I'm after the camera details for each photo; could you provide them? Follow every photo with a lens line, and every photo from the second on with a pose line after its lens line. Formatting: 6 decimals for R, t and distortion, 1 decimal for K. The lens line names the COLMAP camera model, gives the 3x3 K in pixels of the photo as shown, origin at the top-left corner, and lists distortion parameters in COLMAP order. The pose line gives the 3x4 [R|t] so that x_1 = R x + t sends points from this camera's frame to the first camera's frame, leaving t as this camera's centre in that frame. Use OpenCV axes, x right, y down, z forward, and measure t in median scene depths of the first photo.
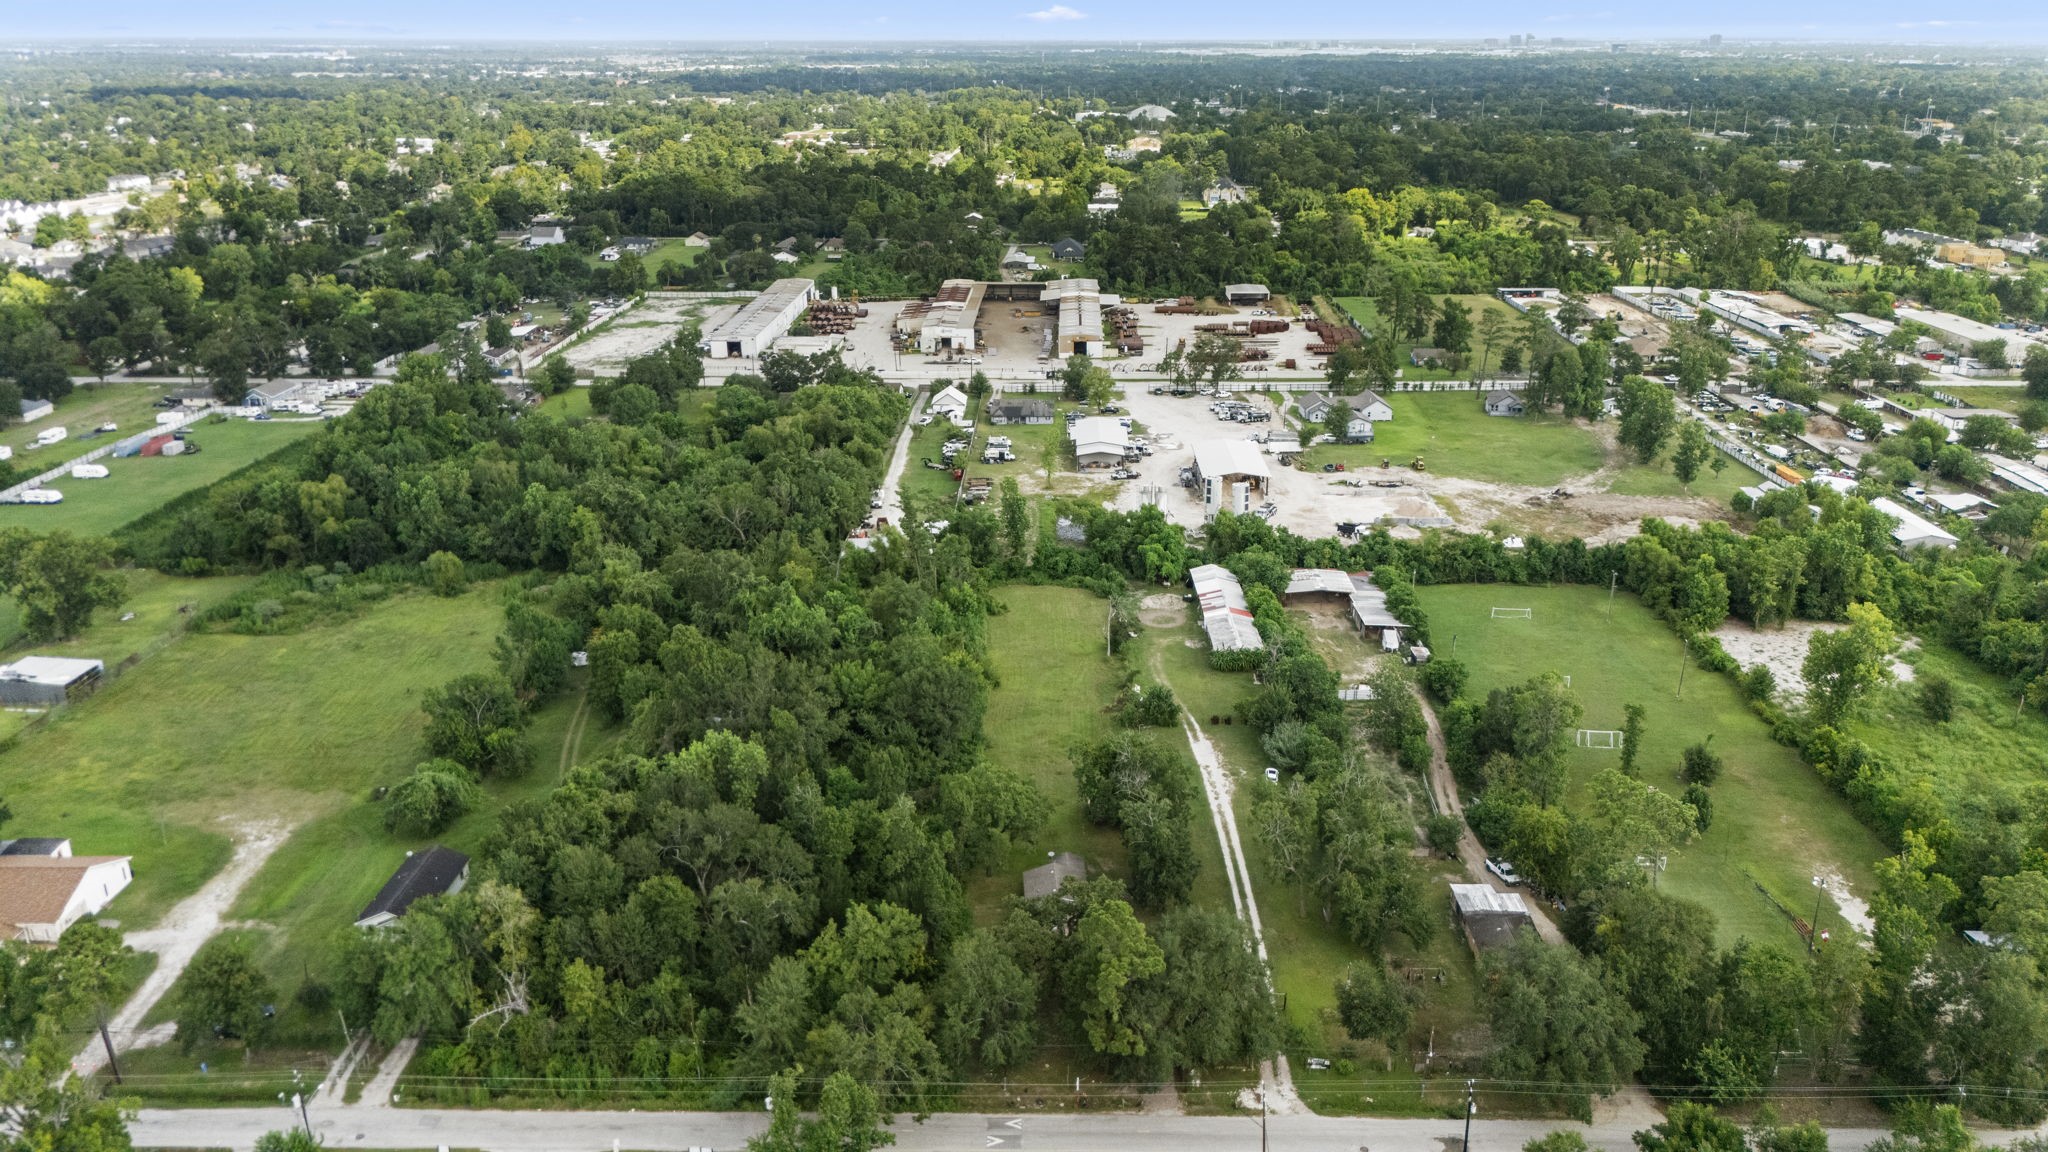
lens RADIAL K [[1505.8, 0, 1054.5], [0, 1505.8, 600.1], [0, 0, 1]] dist [0.068586, -0.076676]
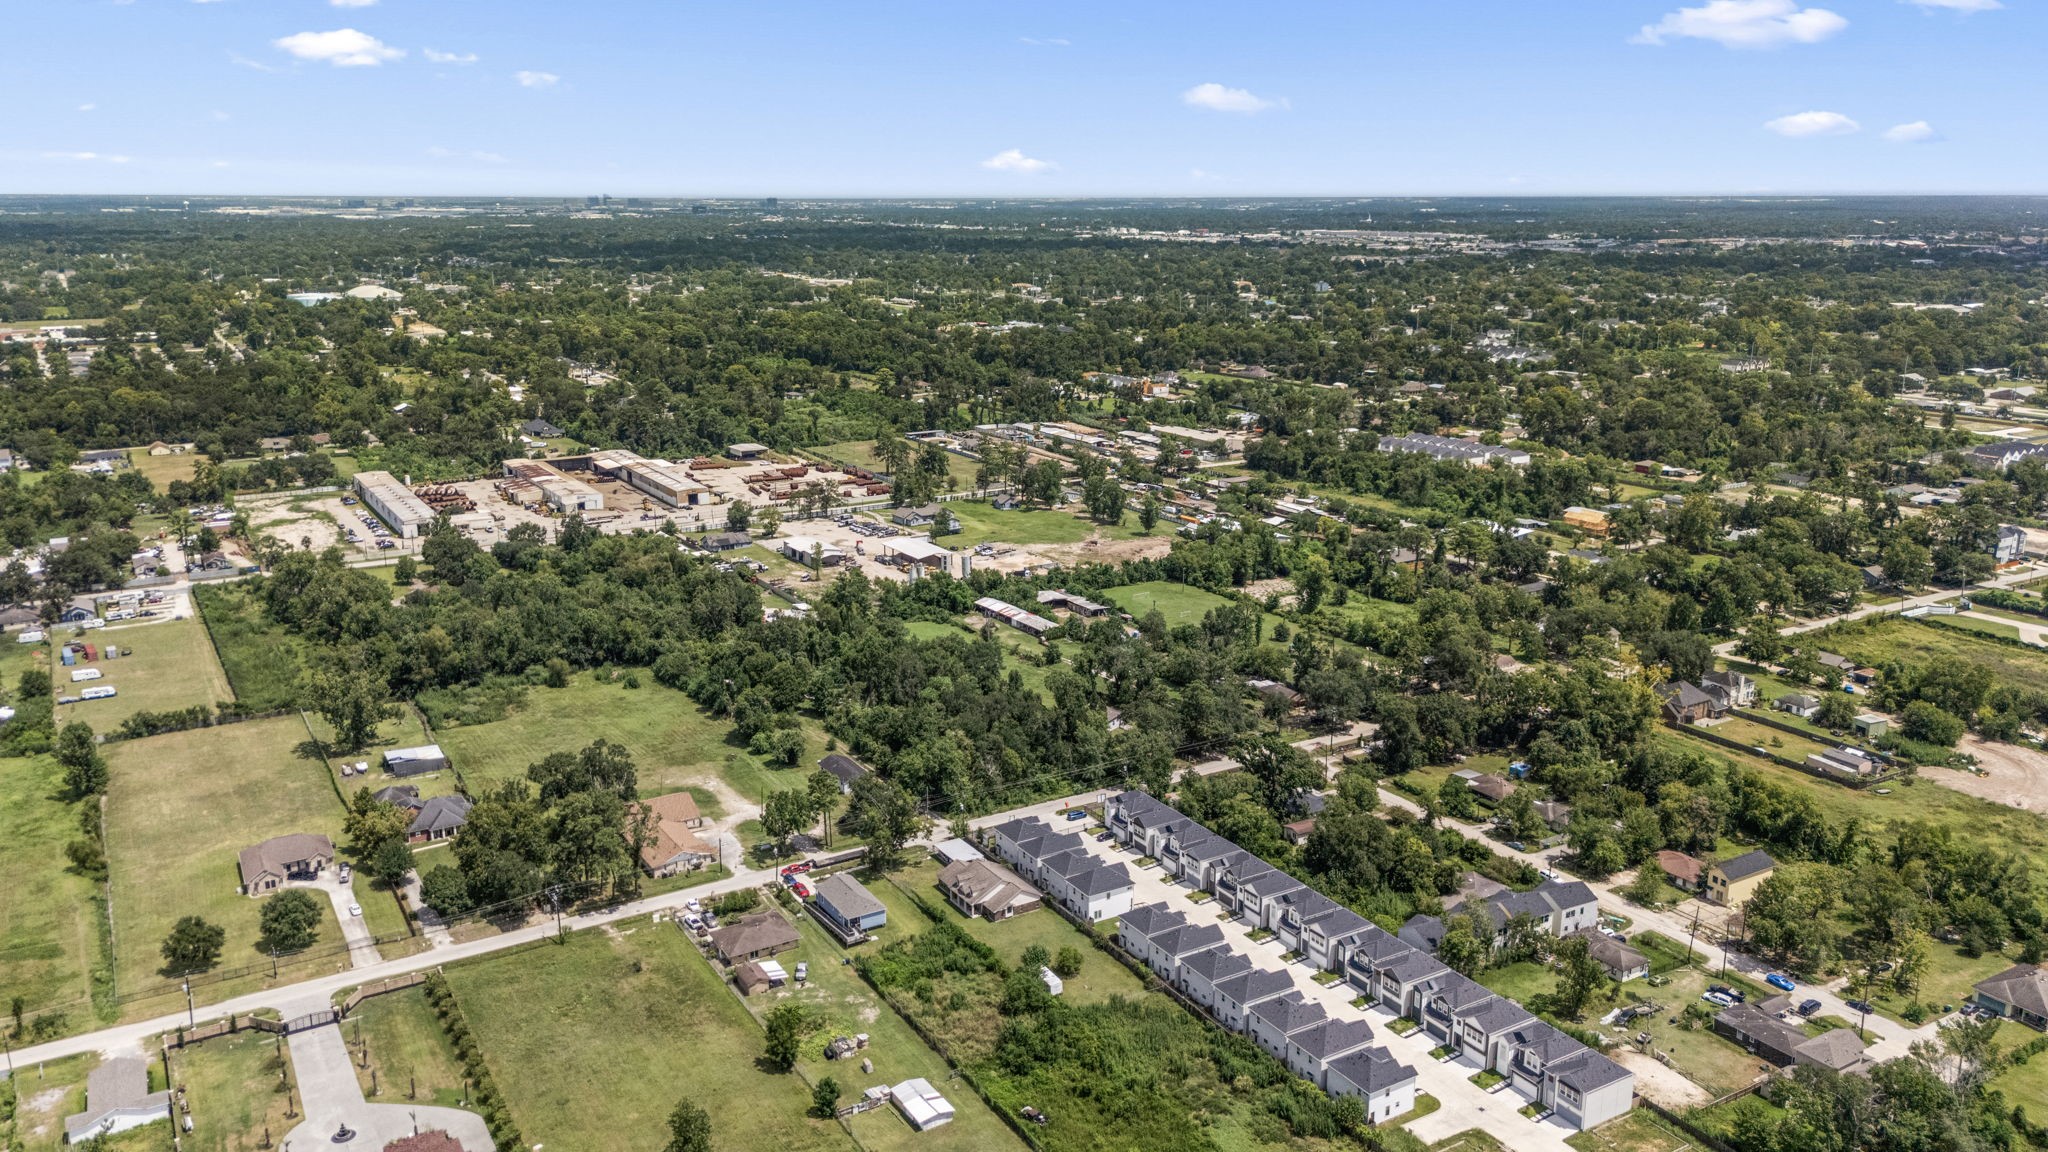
lens RADIAL K [[1494.7, 0, 1060.8], [0, 1494.7, 581.1], [0, 0, 1]] dist [0.060632, -0.065201]
pose [[0.838507, -0.134616, 0.528000, -0.511196], [0.188436, 0.980853, -0.049178, 0.041297], [-0.511270, 0.140731, 0.847819, -0.363045]]
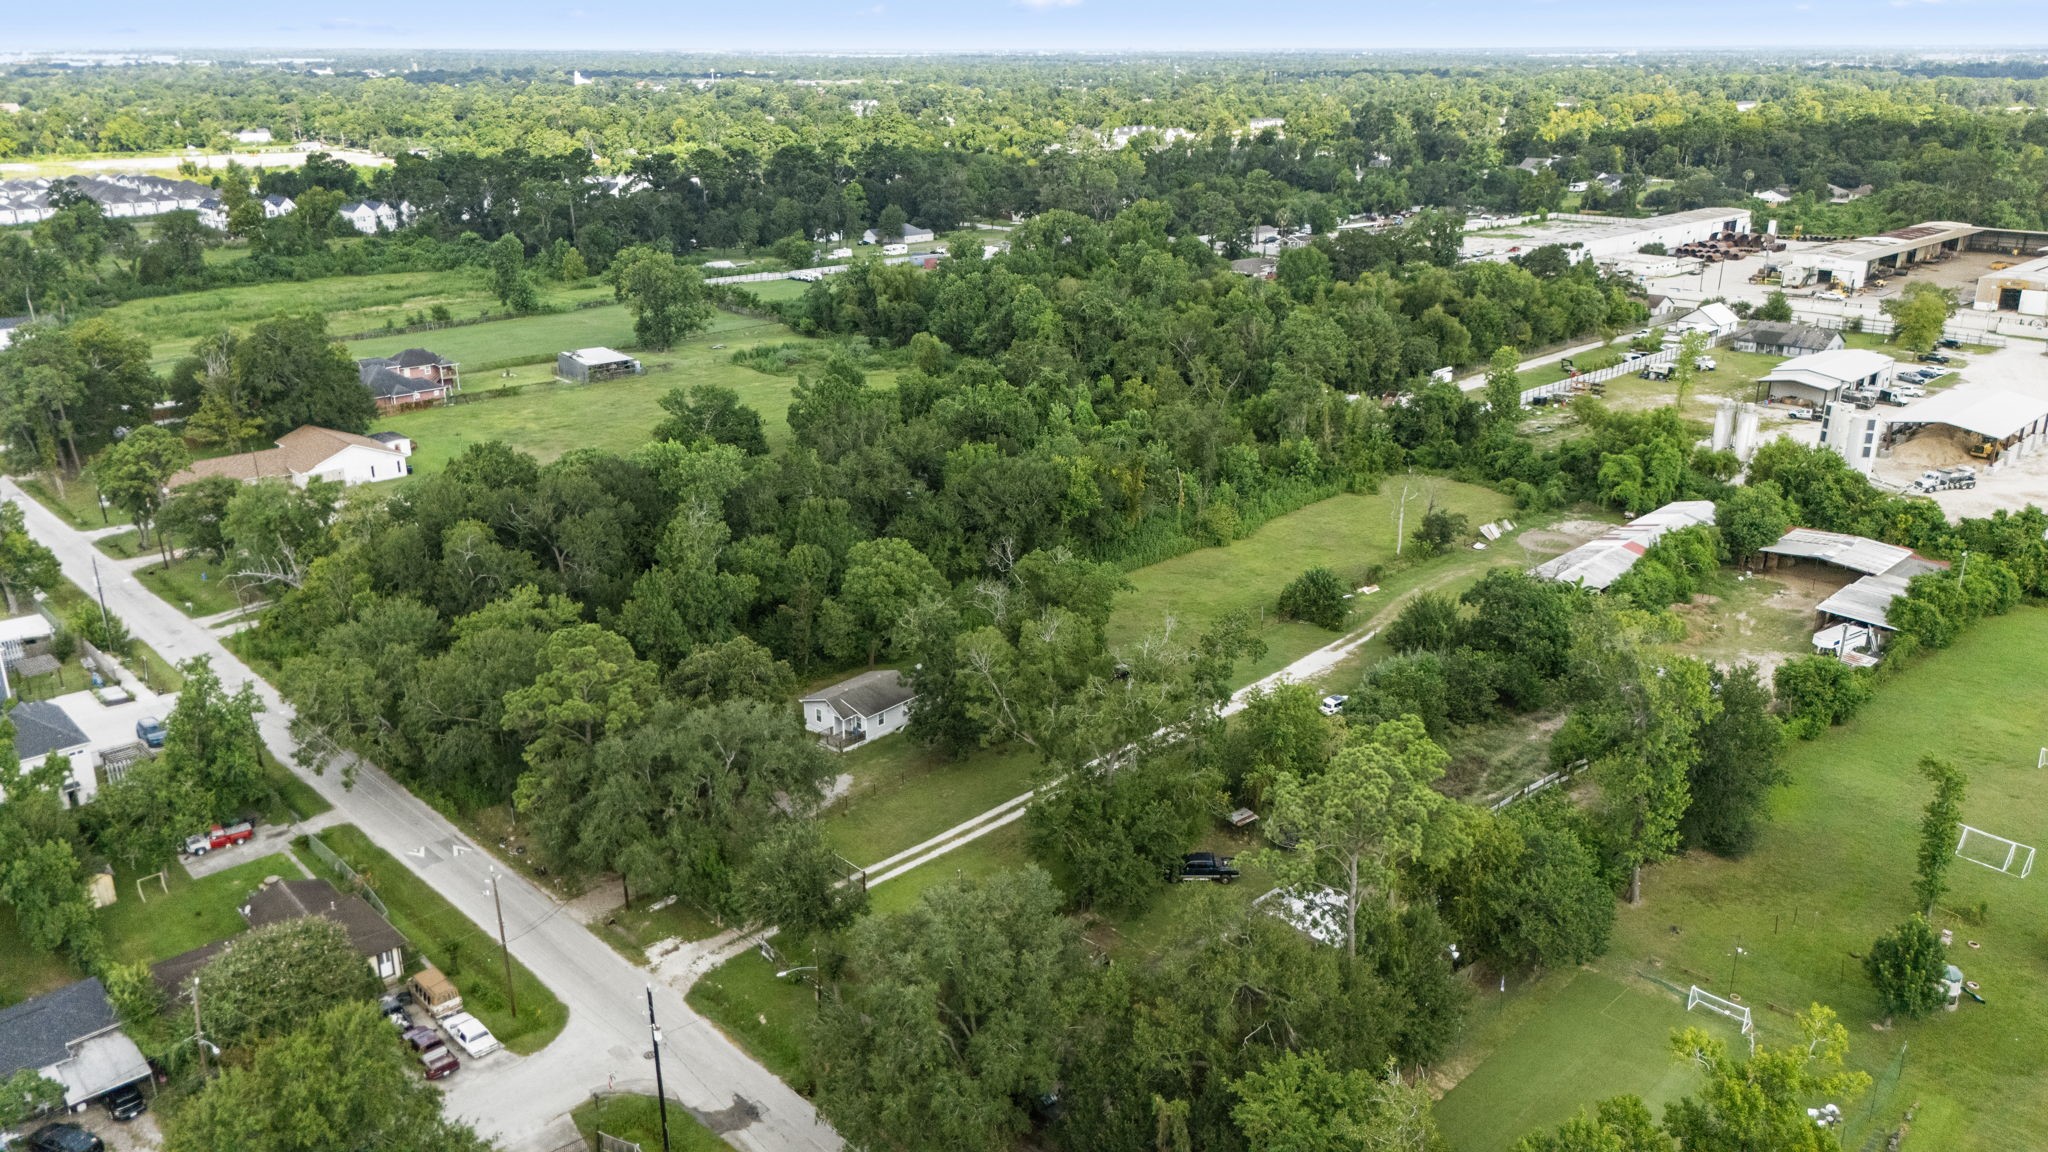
lens RADIAL K [[1474.8, 0, 1014.7], [0, 1474.8, 603.0], [0, 0, 1]] dist [0.067301, -0.059958]
pose [[0.697282, 0.243730, -0.674087, 0.244246], [-0.241894, 0.965260, 0.098792, 0.020653], [0.674748, 0.094172, 0.732016, 0.205192]]
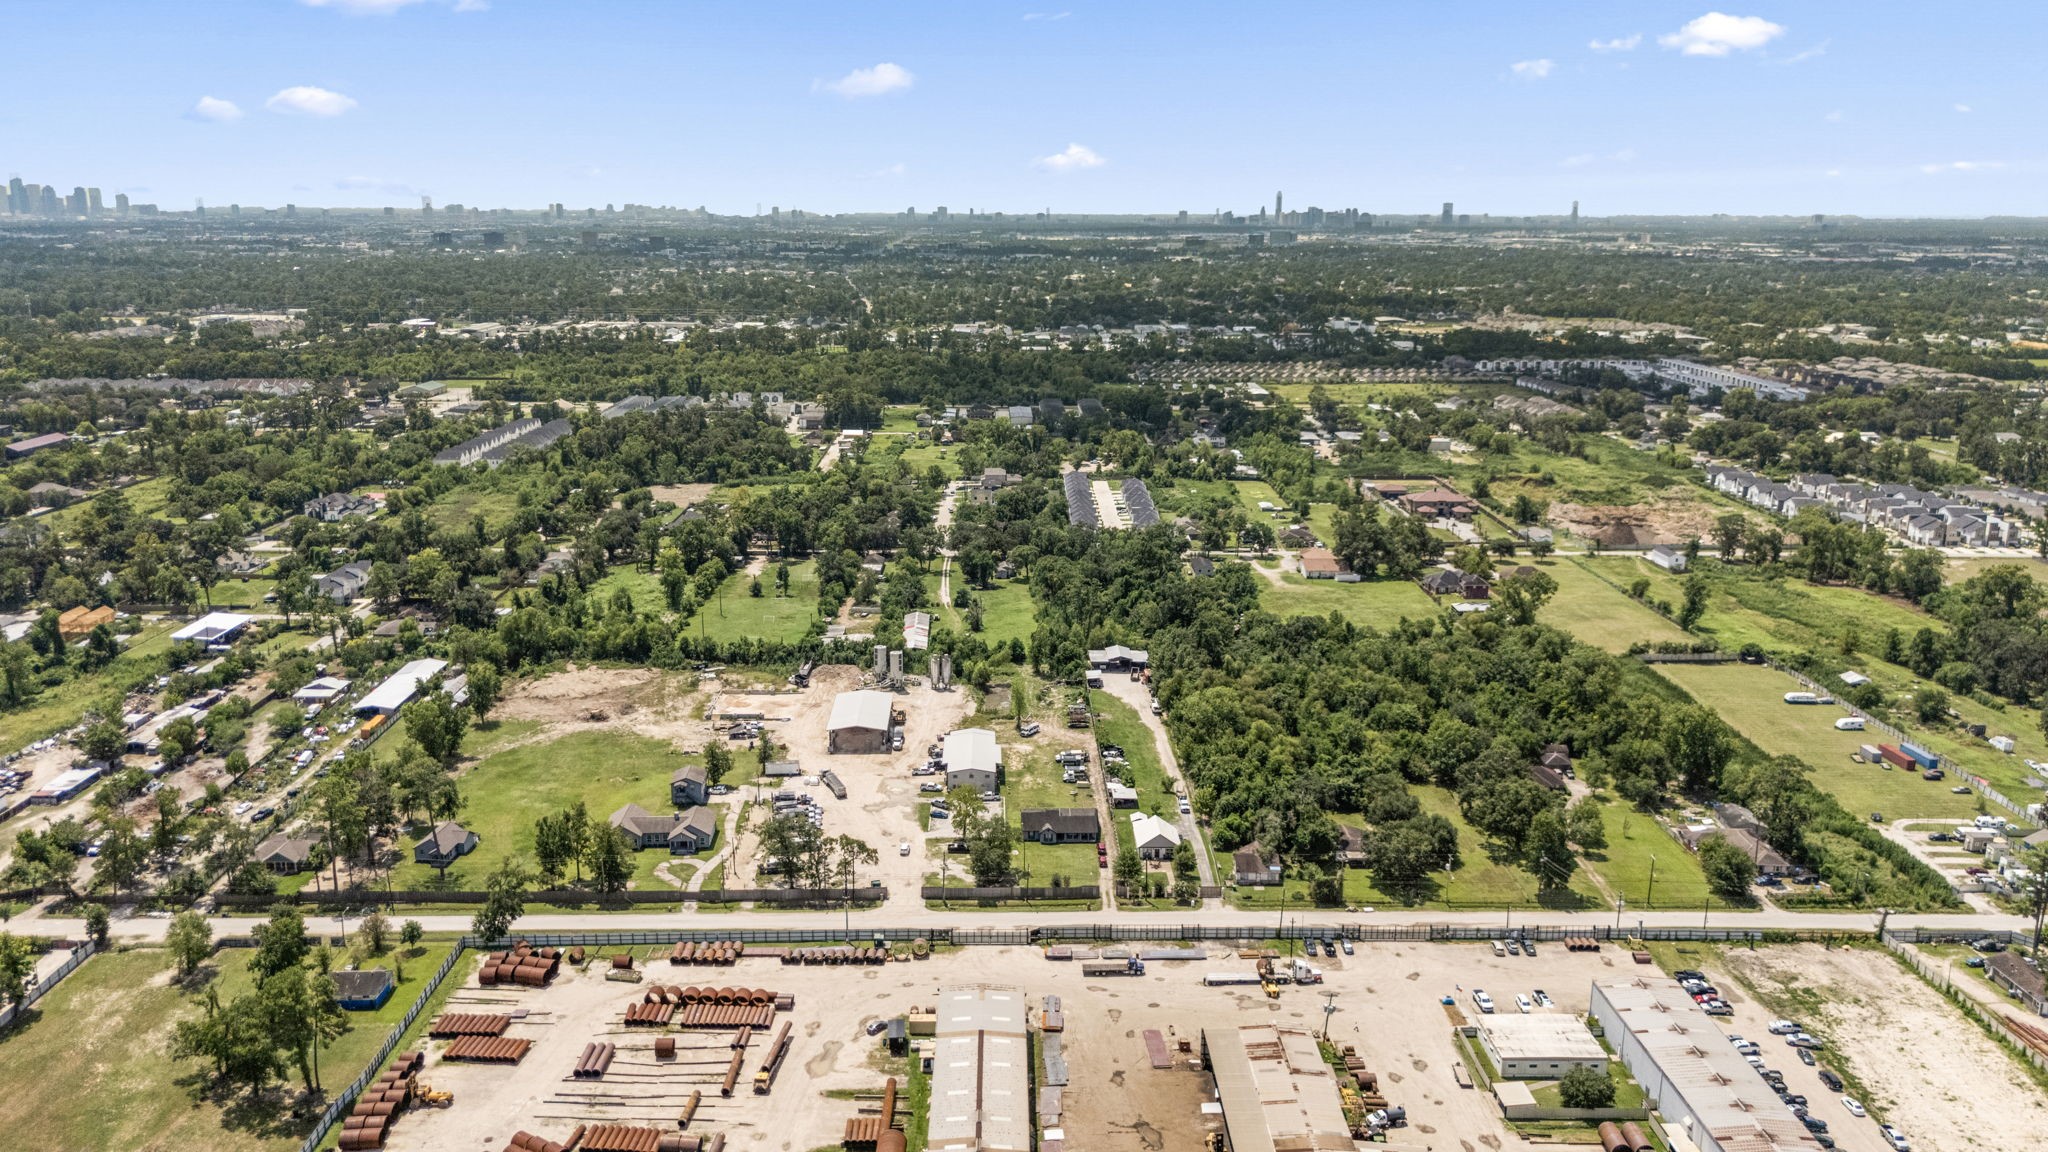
lens RADIAL K [[1474.8, 0, 1014.7], [0, 1474.8, 603.0], [0, 0, 1]] dist [0.067301, -0.059958]
pose [[-0.999739, -0.001611, -0.022799, 0.022165], [-0.014354, 0.820484, 0.571490, -0.657735], [0.017786, 0.571668, -0.820292, 1.552566]]
